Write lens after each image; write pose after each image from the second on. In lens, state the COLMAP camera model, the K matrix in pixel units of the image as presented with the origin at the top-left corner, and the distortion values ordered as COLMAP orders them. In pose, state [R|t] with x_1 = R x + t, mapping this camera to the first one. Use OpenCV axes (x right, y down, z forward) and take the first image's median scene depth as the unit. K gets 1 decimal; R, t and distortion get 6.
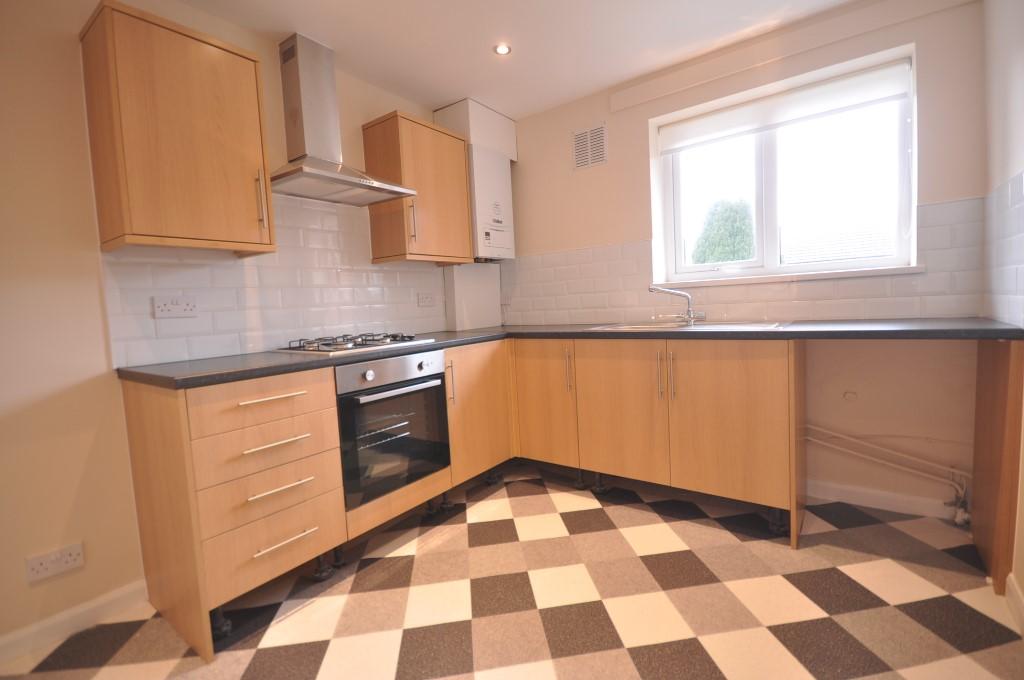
lens RADIAL K [[448.9, 0, 509.6], [0, 448.9, 336.1], [0, 0, 1]] dist [0.007088, -0.000416]
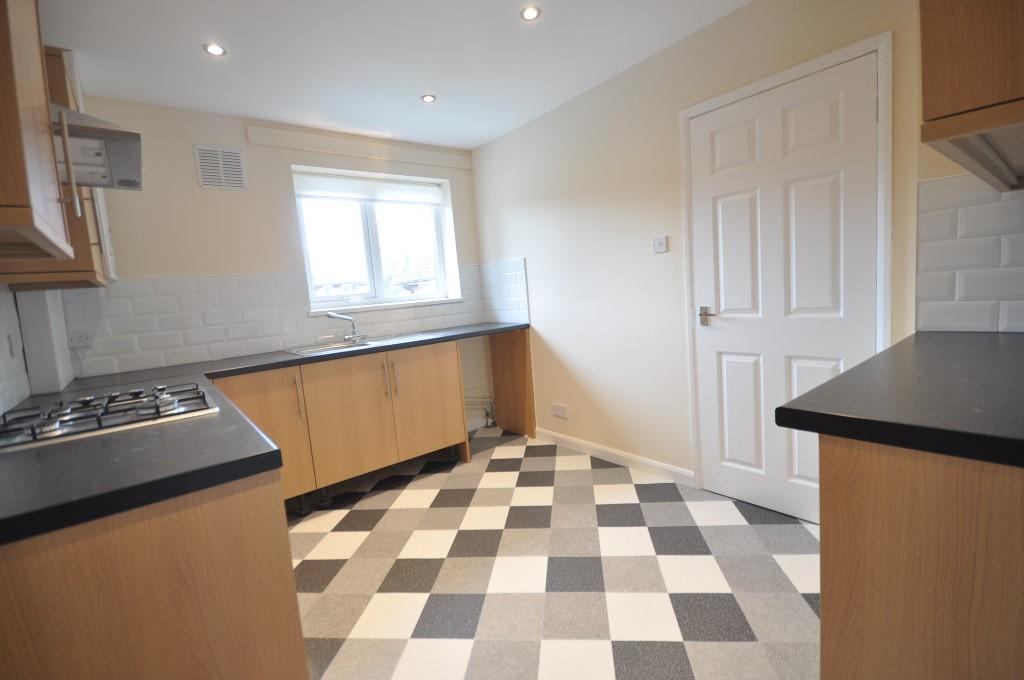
lens RADIAL K [[448.9, 0, 509.2], [0, 448.9, 338.8], [0, 0, 1]] dist [0.007088, -0.000416]
pose [[0.268451, -0.072890, 0.960532, -0.766459], [0.146663, 0.988601, 0.034030, -0.017734], [-0.952063, 0.131739, 0.276081, 0.281061]]
